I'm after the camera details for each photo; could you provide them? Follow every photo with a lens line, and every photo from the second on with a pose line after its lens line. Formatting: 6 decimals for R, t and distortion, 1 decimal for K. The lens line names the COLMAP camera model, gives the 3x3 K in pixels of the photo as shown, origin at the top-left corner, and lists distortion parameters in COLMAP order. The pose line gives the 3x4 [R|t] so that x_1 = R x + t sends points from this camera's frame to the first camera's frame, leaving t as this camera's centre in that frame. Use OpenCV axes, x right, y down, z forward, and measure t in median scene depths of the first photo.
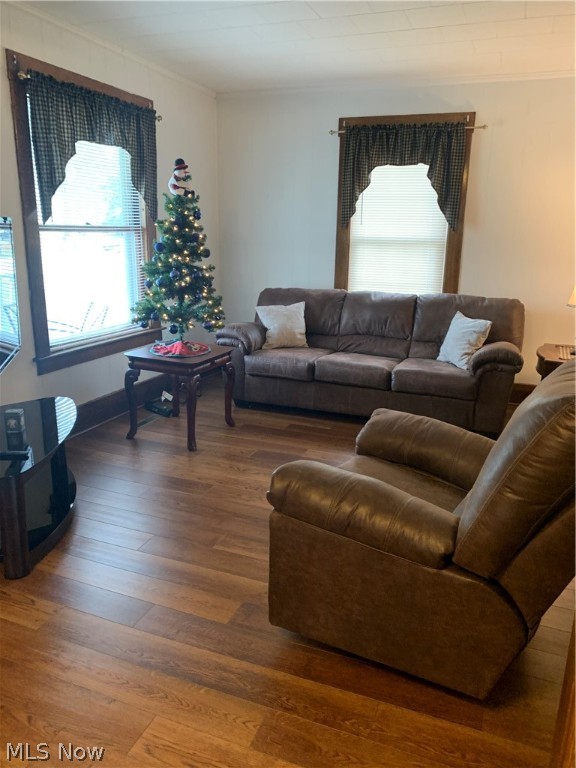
lens RADIAL K [[586.1, 0, 286.7], [0, 586.1, 383.7], [0, 0, 1]] dist [0.025757, -0.028264]
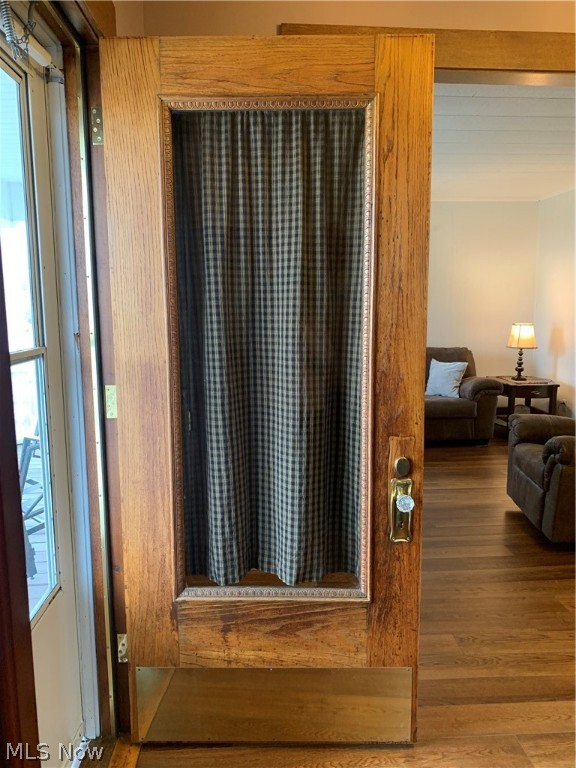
lens RADIAL K [[586.1, 0, 285.2], [0, 586.1, 388.7], [0, 0, 1]] dist [0.025757, -0.028264]
pose [[0.905484, -0.093140, 0.414033, -0.636884], [0.137747, 0.987300, -0.079151, 0.008744], [-0.401402, 0.128702, 0.906814, -0.108109]]
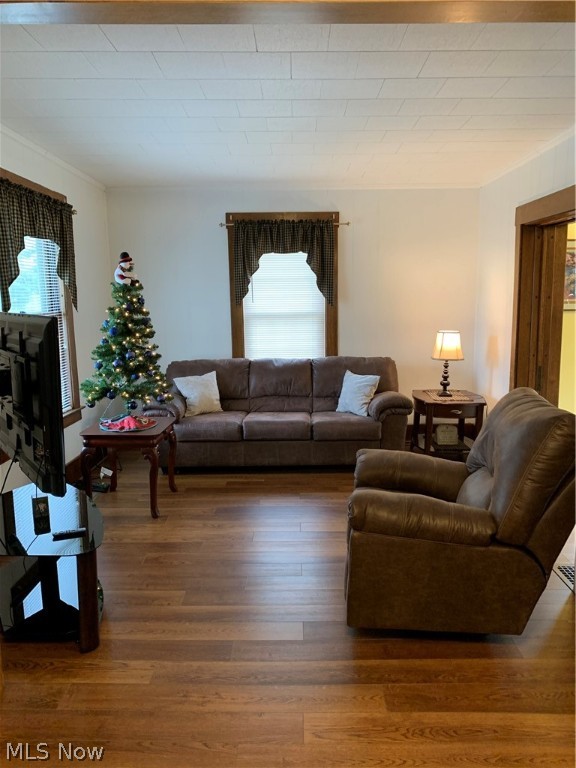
lens RADIAL K [[586.1, 0, 285.6], [0, 586.1, 382.9], [0, 0, 1]] dist [0.025757, -0.028264]
pose [[0.934553, -0.081028, 0.346476, -0.264090], [0.118344, 0.989074, -0.087901, -0.005362], [-0.335568, 0.123151, 0.933932, -0.091286]]
